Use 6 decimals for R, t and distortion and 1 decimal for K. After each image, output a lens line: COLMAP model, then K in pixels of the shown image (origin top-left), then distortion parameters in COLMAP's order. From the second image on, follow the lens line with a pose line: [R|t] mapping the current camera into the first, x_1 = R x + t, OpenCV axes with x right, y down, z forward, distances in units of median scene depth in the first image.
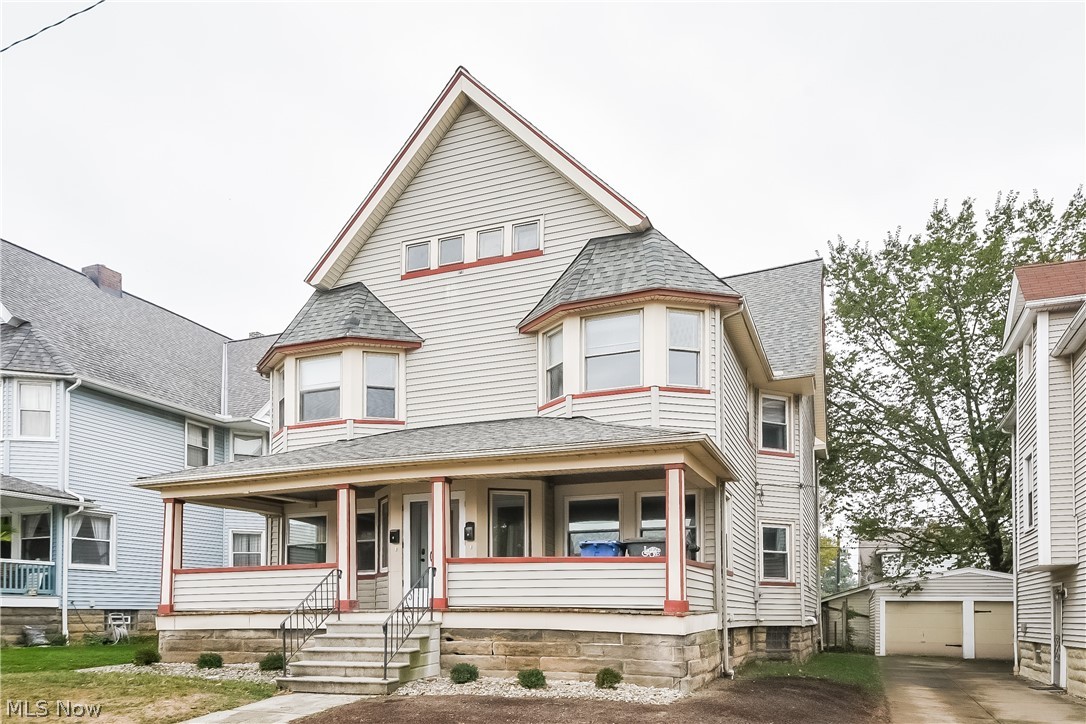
lens RADIAL K [[726.4, 0, 543.8], [0, 726.4, 345.4], [0, 0, 1]] dist [0.049990, -0.001118]
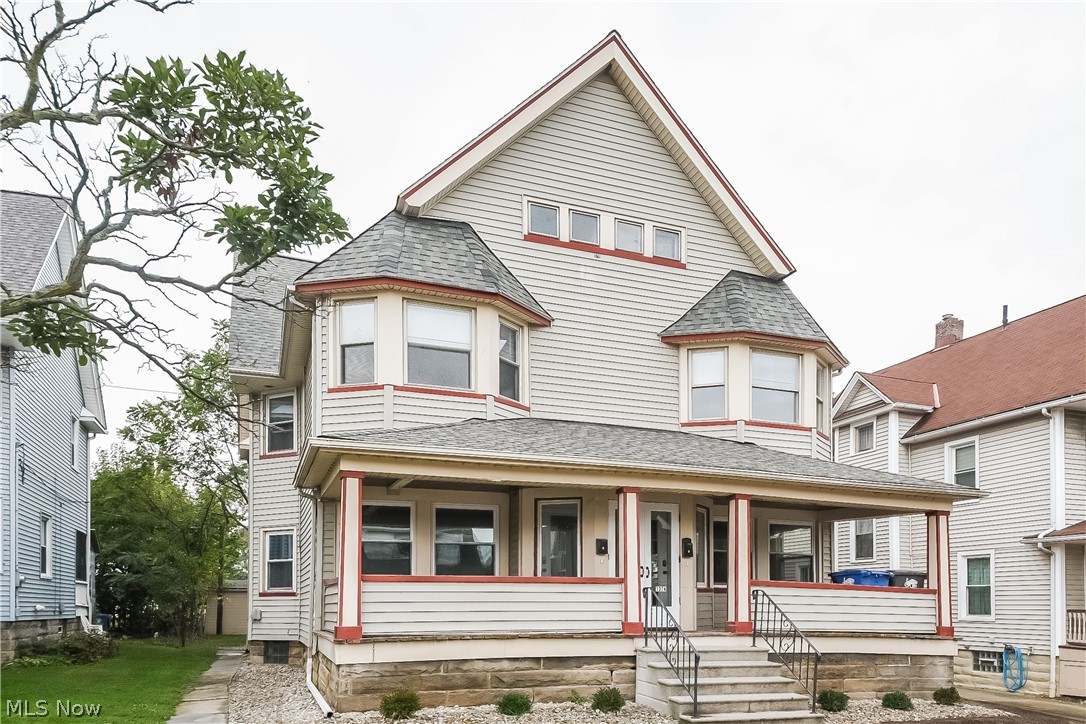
lens RADIAL K [[732.5, 0, 543.0], [0, 732.5, 362.0], [0, 0, 1]] dist [0.050355, -0.001376]
pose [[0.740161, 0.210665, 0.638578, -0.806666], [-0.231354, 0.971461, -0.052324, 0.101723], [-0.631377, -0.109010, 0.767776, 0.366768]]
